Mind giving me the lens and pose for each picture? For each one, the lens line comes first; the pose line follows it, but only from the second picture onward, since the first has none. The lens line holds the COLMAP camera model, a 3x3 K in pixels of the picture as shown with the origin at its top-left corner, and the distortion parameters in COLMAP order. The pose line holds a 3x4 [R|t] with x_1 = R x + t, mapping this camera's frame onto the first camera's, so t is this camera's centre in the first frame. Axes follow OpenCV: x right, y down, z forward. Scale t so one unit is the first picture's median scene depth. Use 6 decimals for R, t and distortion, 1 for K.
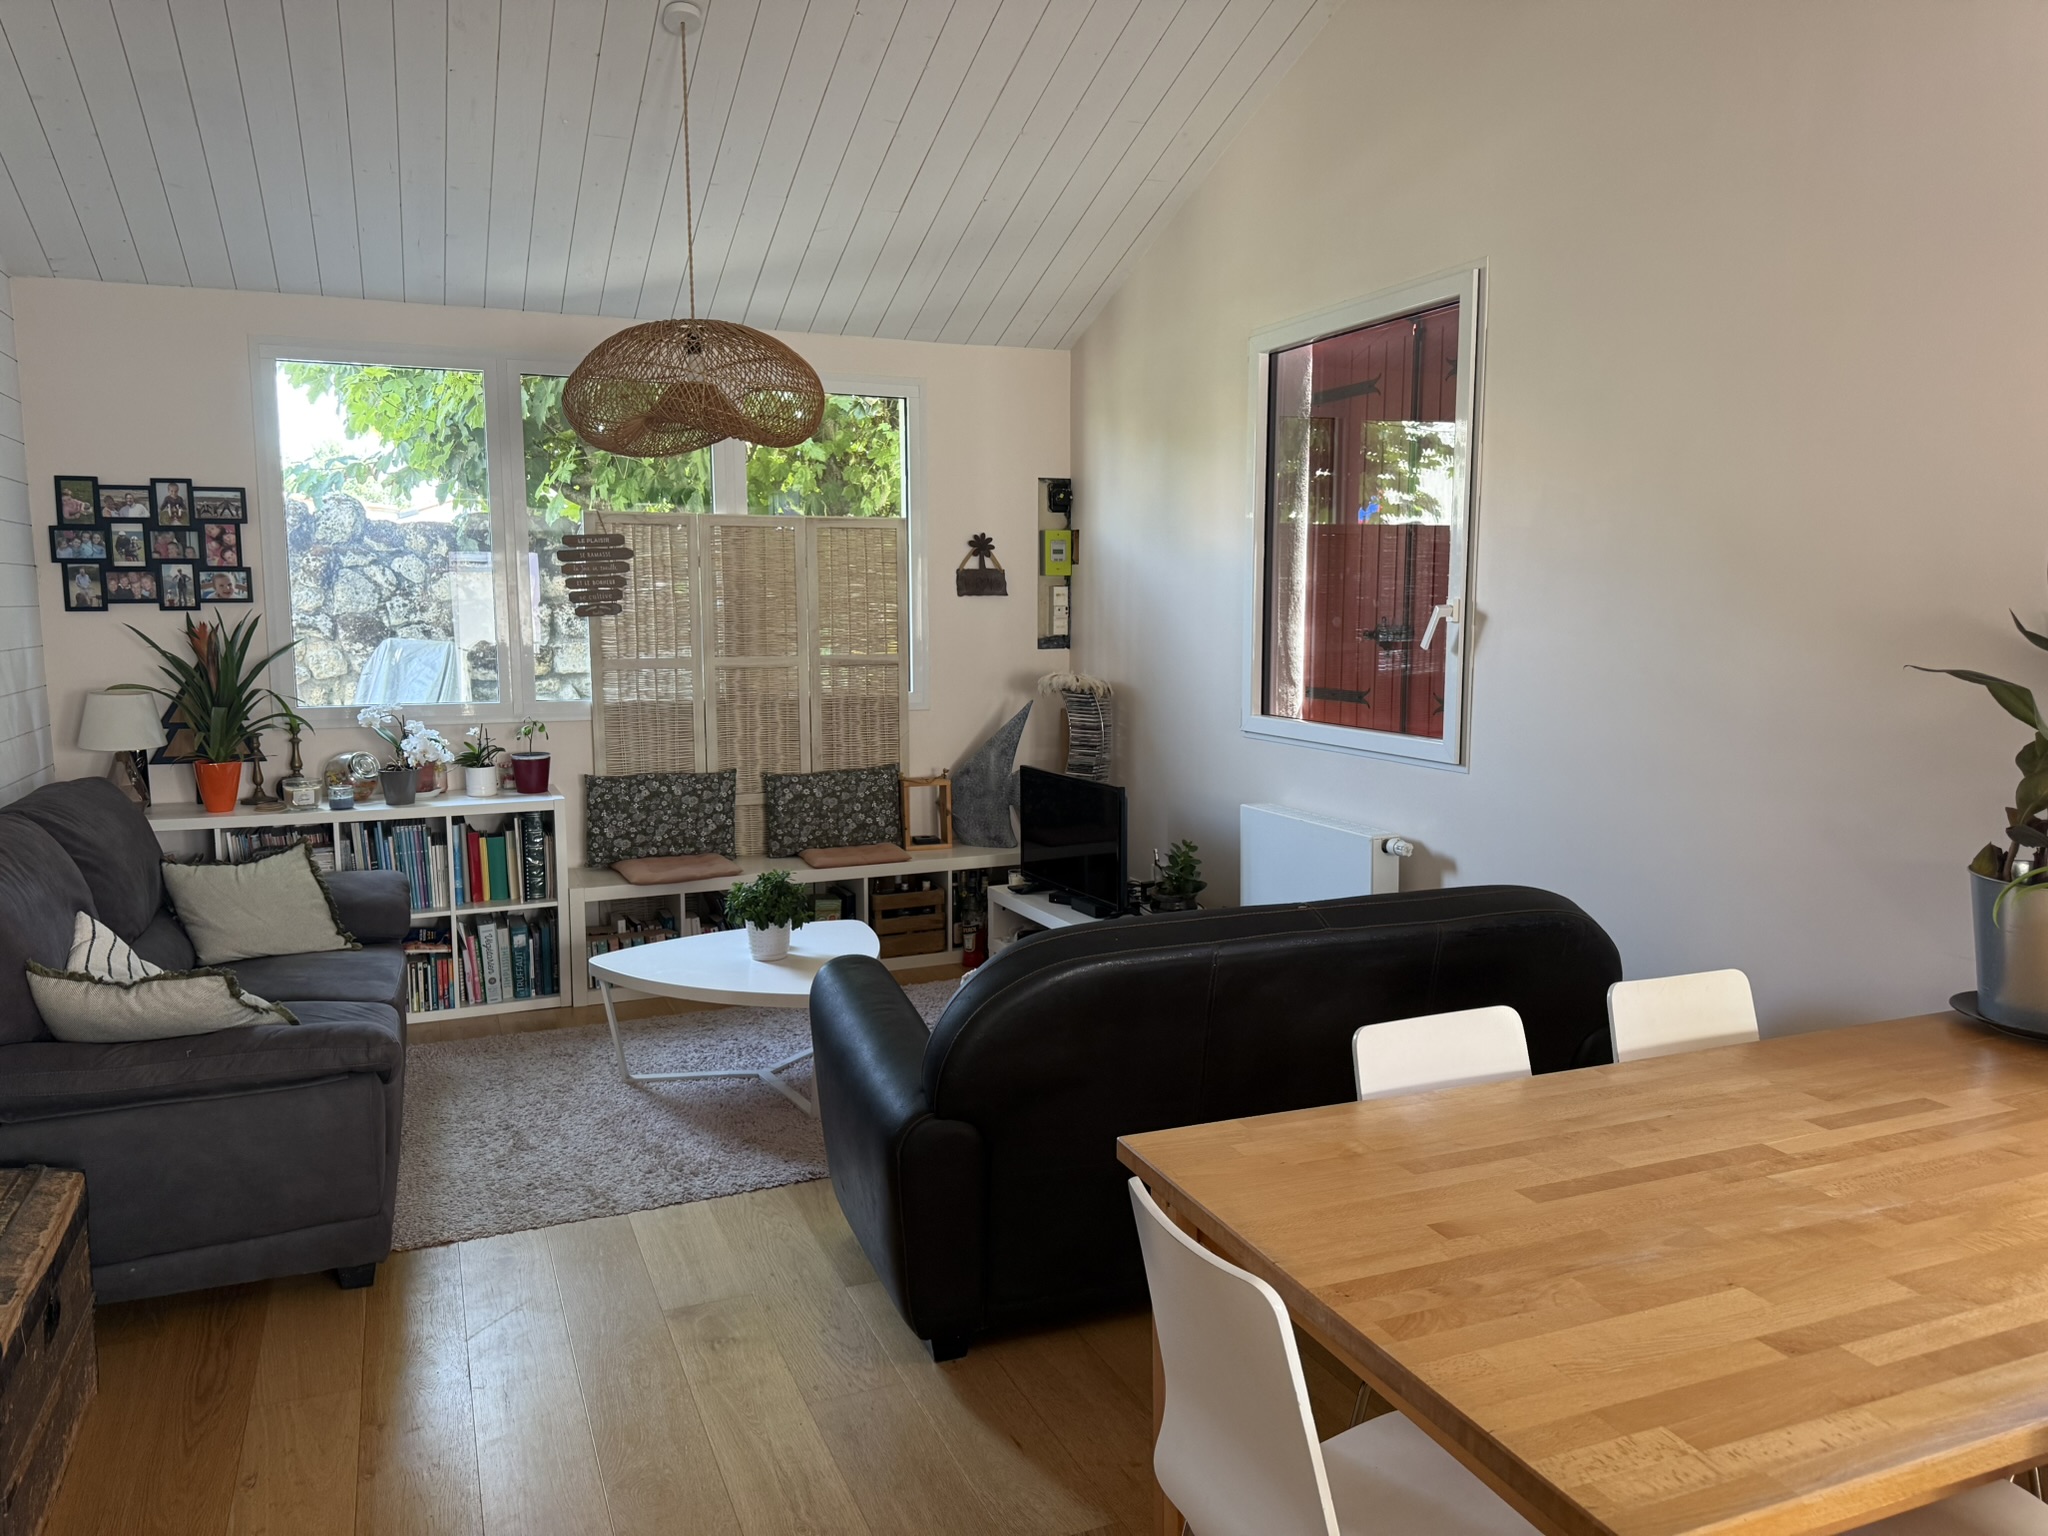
lens RADIAL K [[1449.0, 0, 1006.9], [0, 1449.0, 768.9], [0, 0, 1]] dist [0.083736, -0.120353]
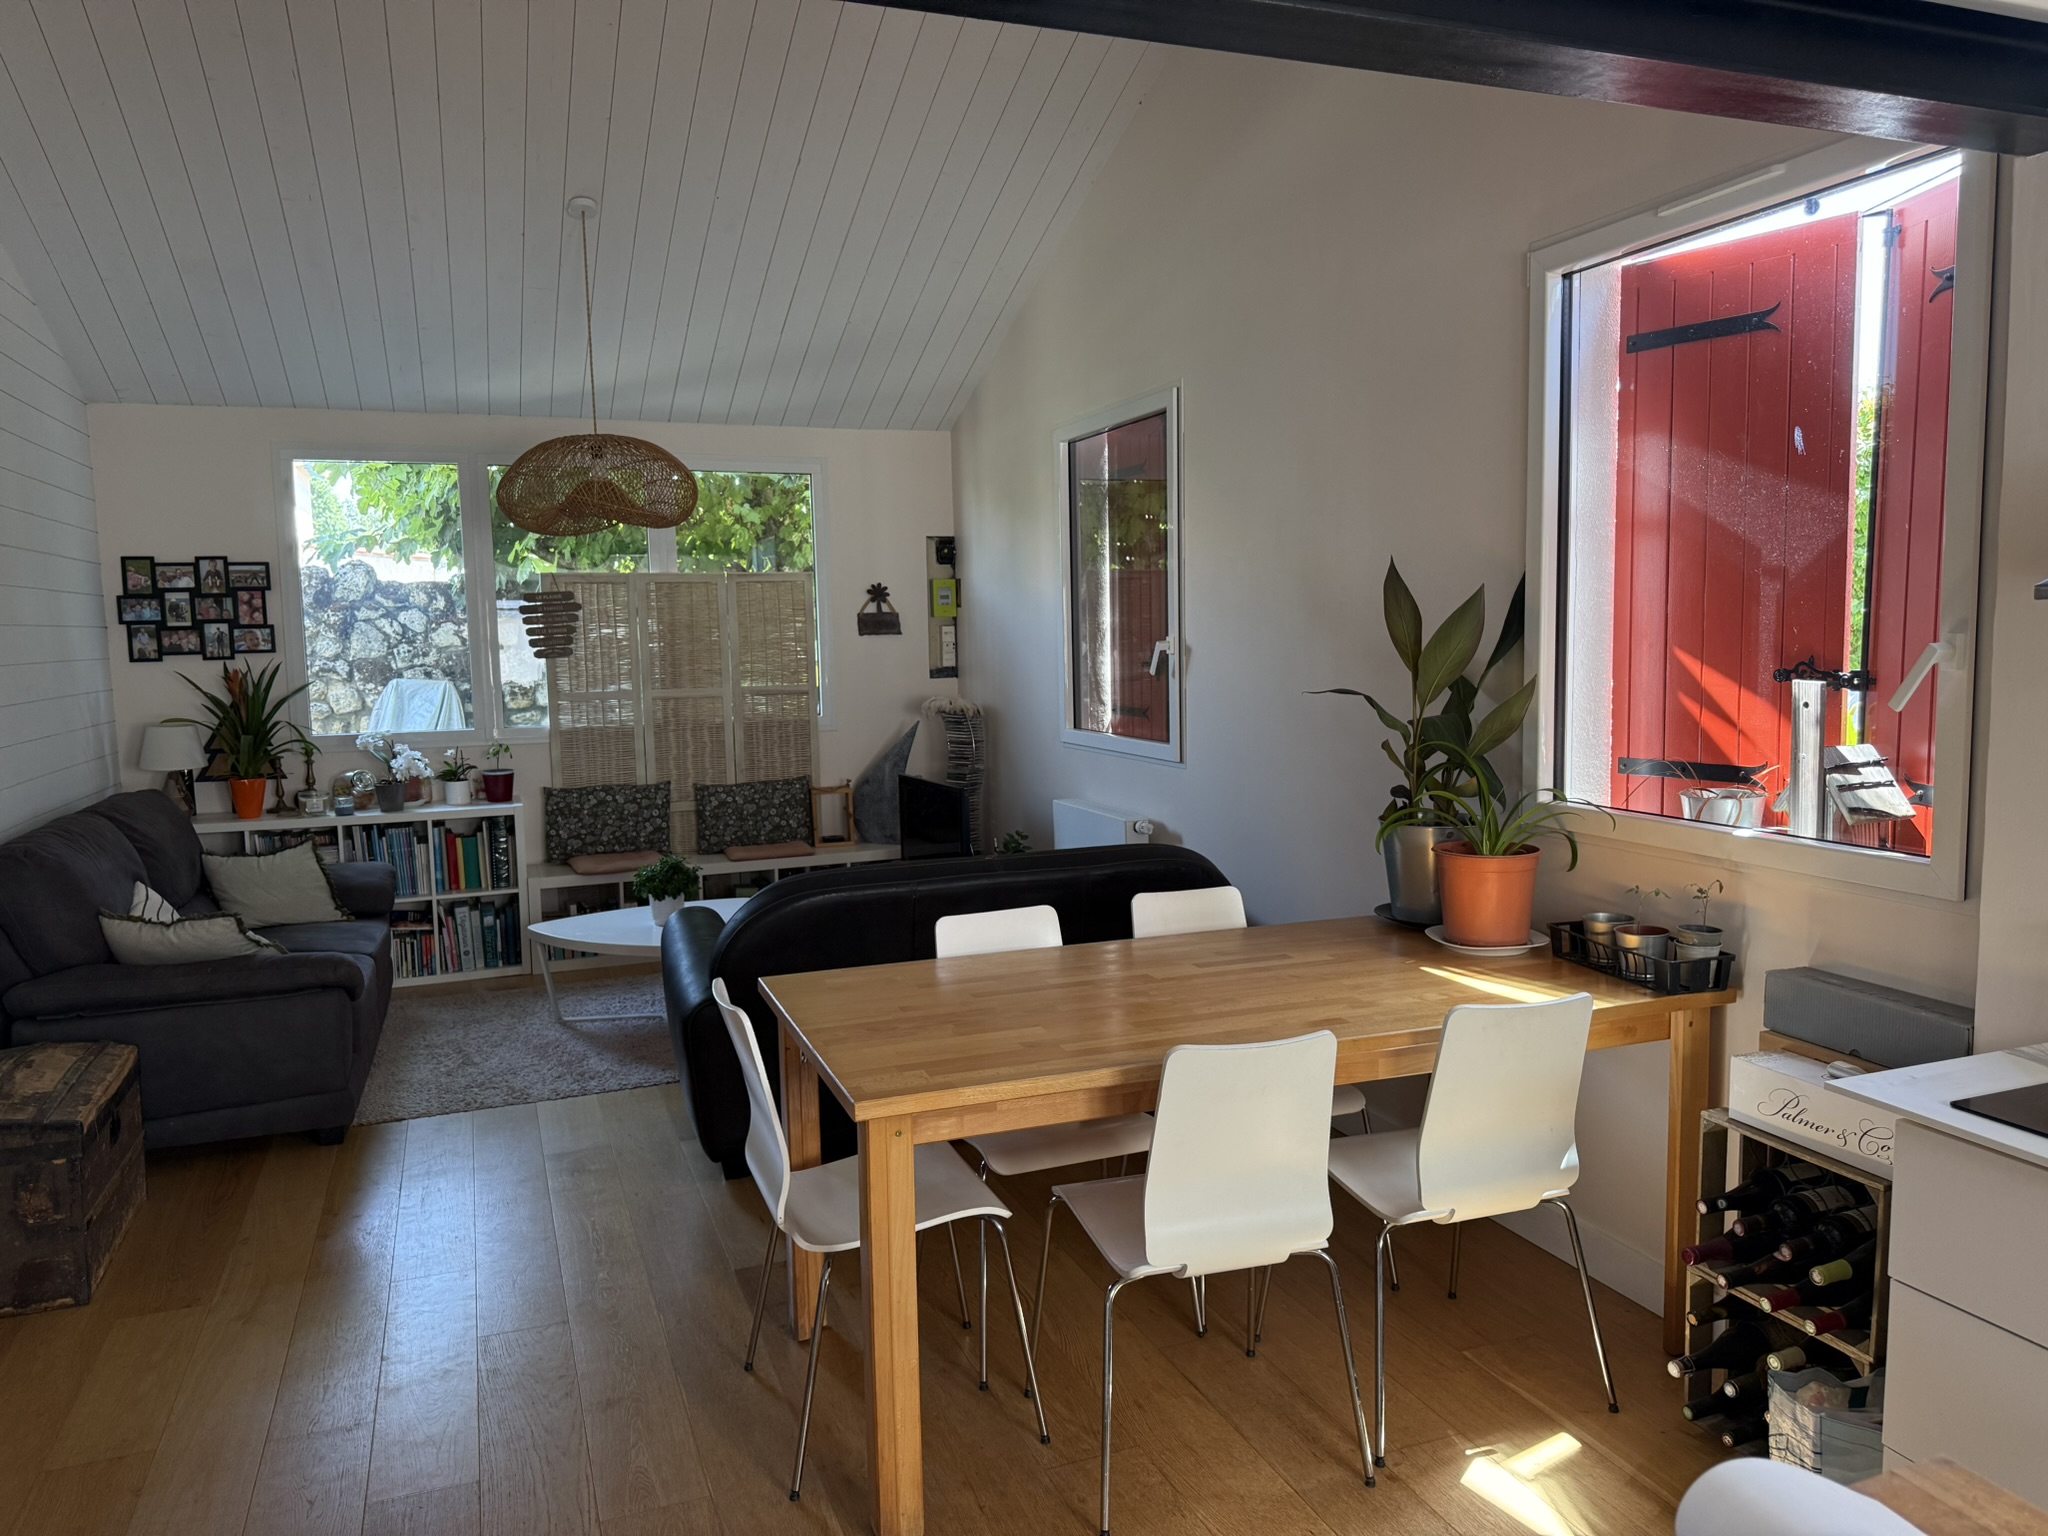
lens RADIAL K [[1460.0, 0, 1024.0], [0, 1460.0, 768.0], [0, 0, 1]] dist [0.074440, -0.126962]
pose [[0.999460, -0.015056, -0.029214, 0.150055], [0.014417, 0.999655, -0.021942, 0.020814], [0.029535, 0.021509, 0.999332, -0.223040]]
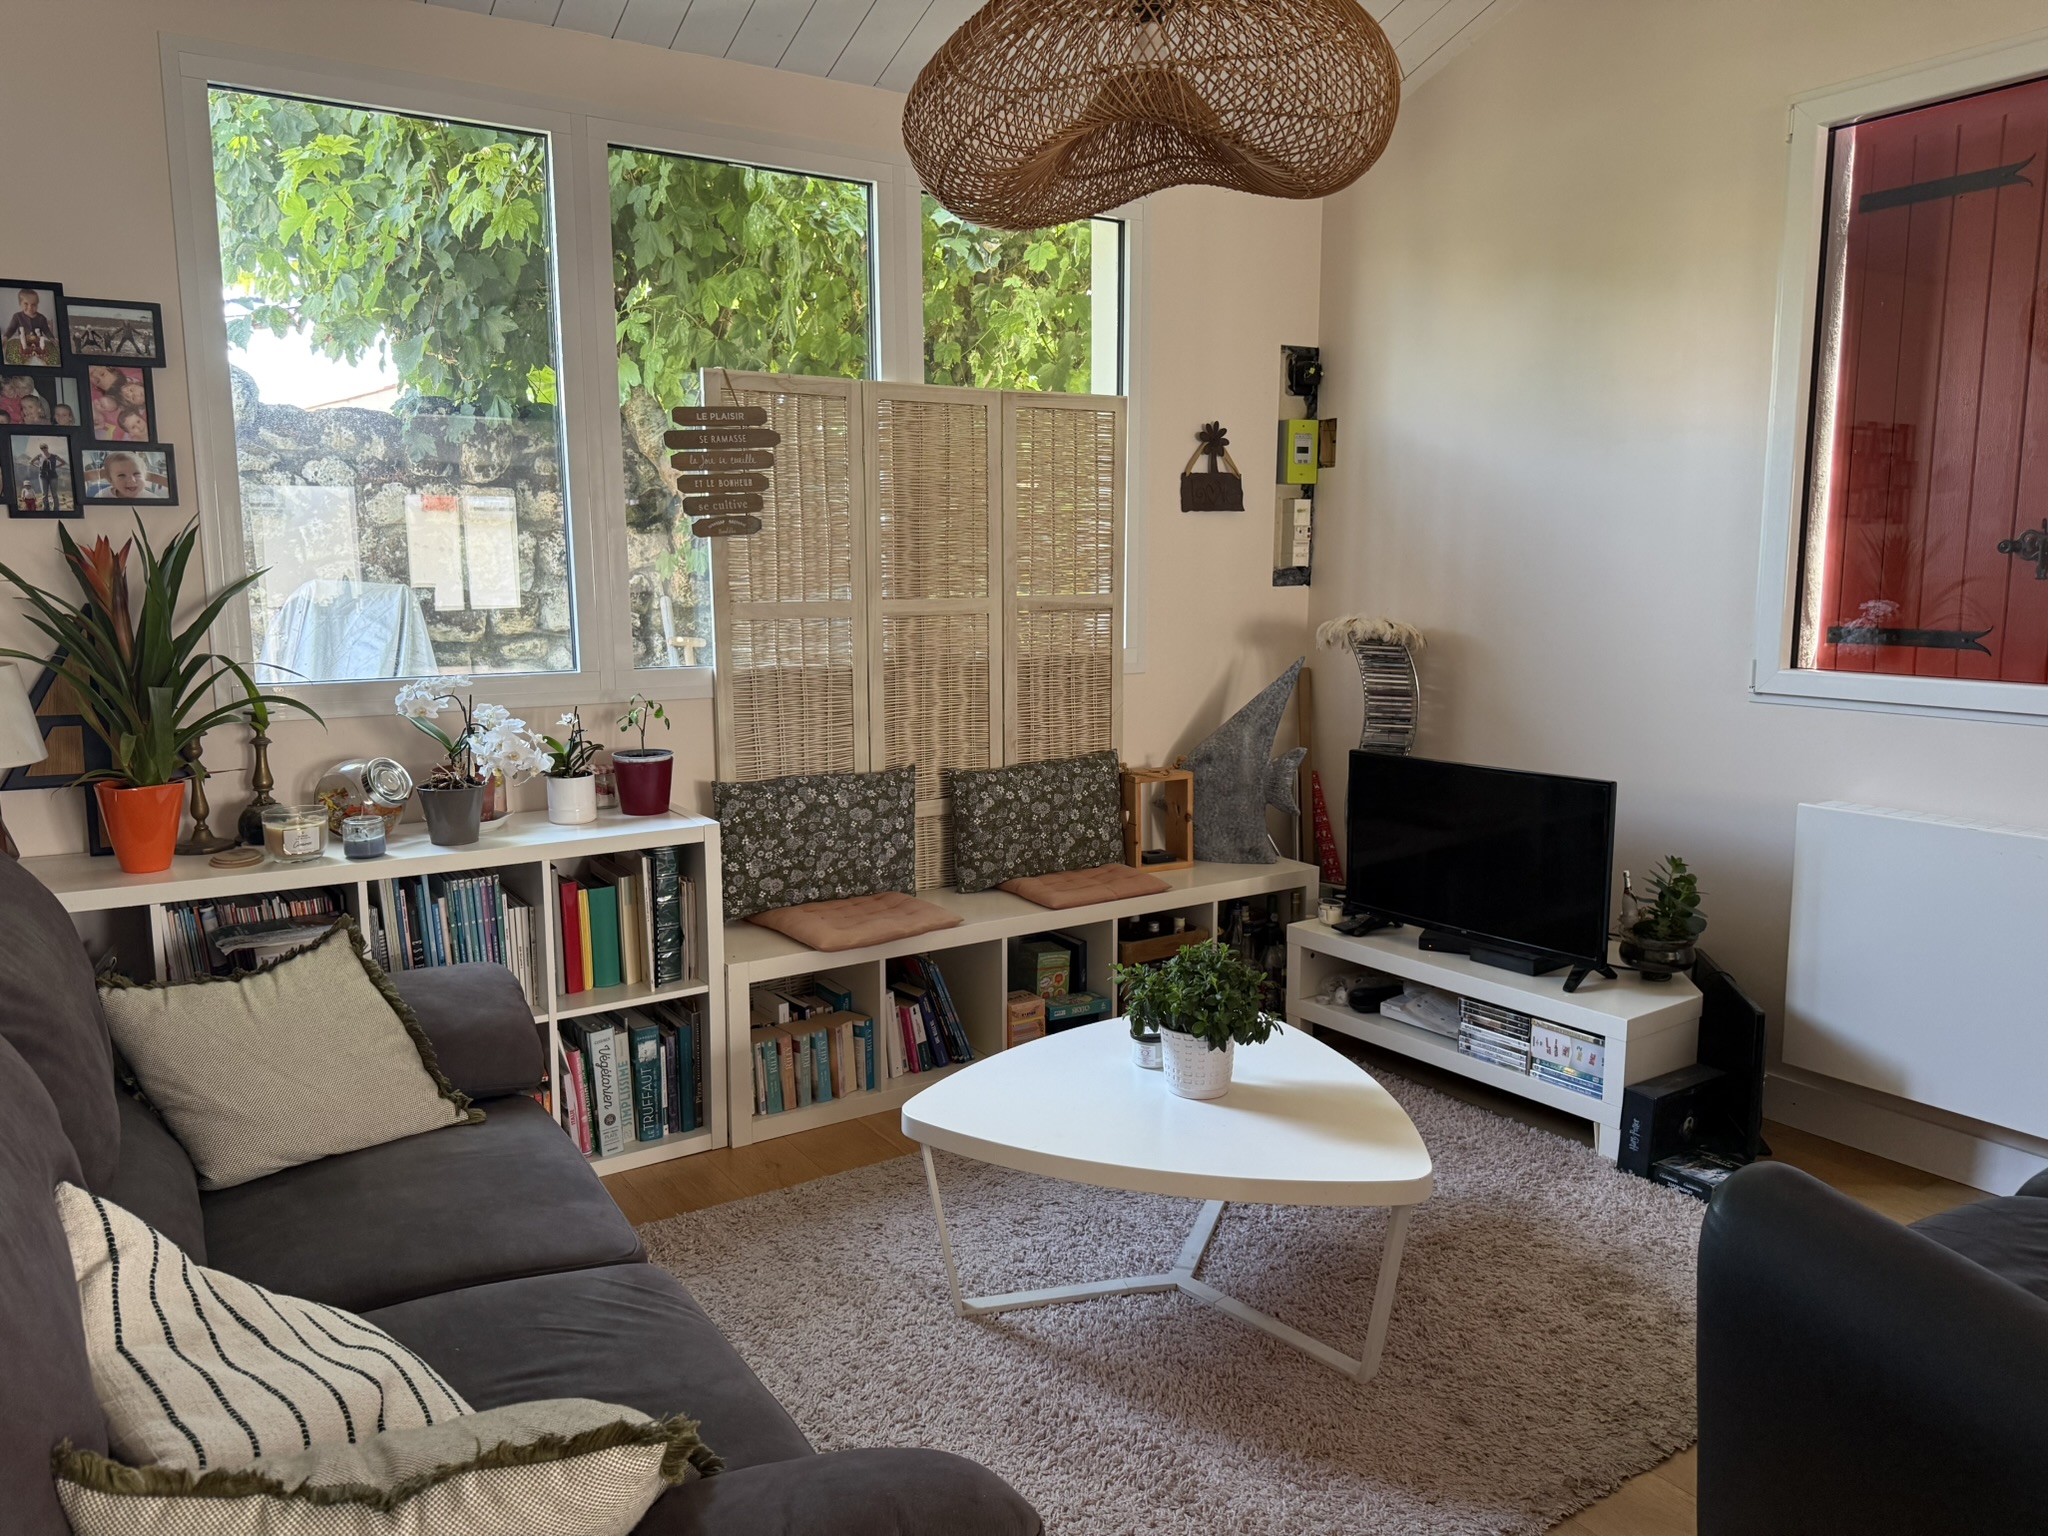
lens RADIAL K [[1447.4, 0, 978.8], [0, 1447.4, 771.2], [0, 0, 1]] dist [0.111696, -0.127831]
pose [[0.986909, -0.028639, 0.158717, -0.273953], [0.024578, 0.999320, 0.027492, -0.015575], [-0.159397, -0.023232, 0.986941, 0.341777]]
